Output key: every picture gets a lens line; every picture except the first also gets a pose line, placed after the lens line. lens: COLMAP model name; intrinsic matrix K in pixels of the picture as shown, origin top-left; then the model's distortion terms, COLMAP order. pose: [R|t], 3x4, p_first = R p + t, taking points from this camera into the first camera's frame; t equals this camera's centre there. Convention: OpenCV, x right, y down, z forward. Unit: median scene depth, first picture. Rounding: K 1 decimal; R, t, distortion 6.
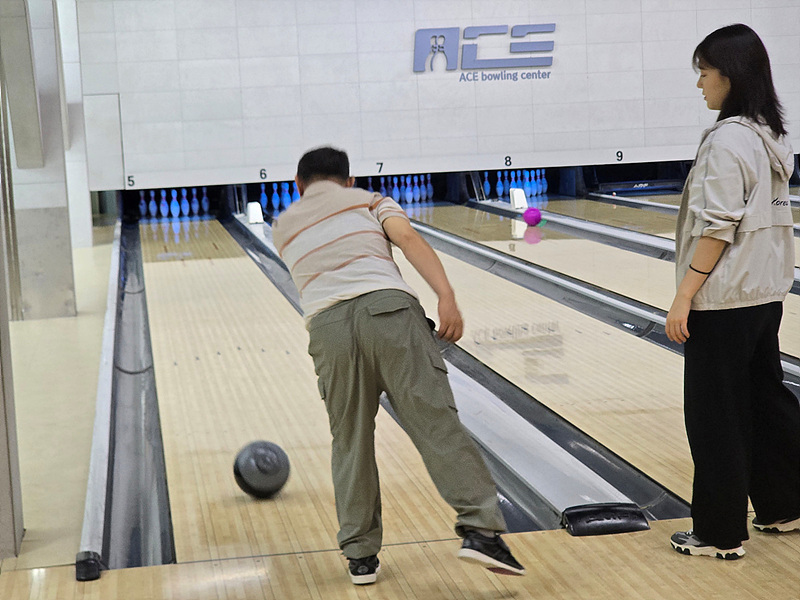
lens RADIAL K [[1624.7, 0, 400.0], [0, 1624.7, 300.0], [0, 0, 1]] dist [-0.012897, 0.194237]
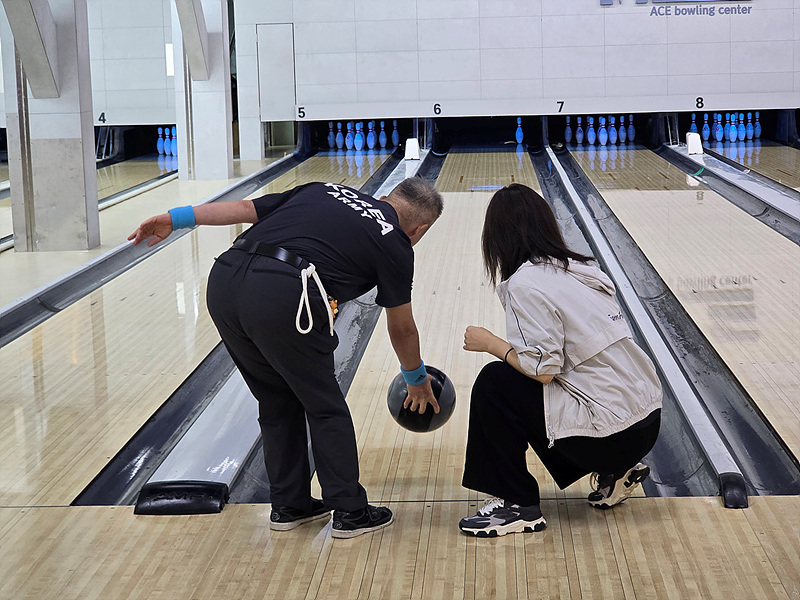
lens RADIAL K [[1673.2, 0, 418.4], [0, 1673.2, 298.7], [0, 0, 1]] dist [0.008299, 0.558951]
pose [[0.978025, 0.052054, -0.201884, 0.109347], [-0.044378, 0.998116, 0.042369, -0.006609], [0.203709, -0.032479, 0.978493, 0.020928]]
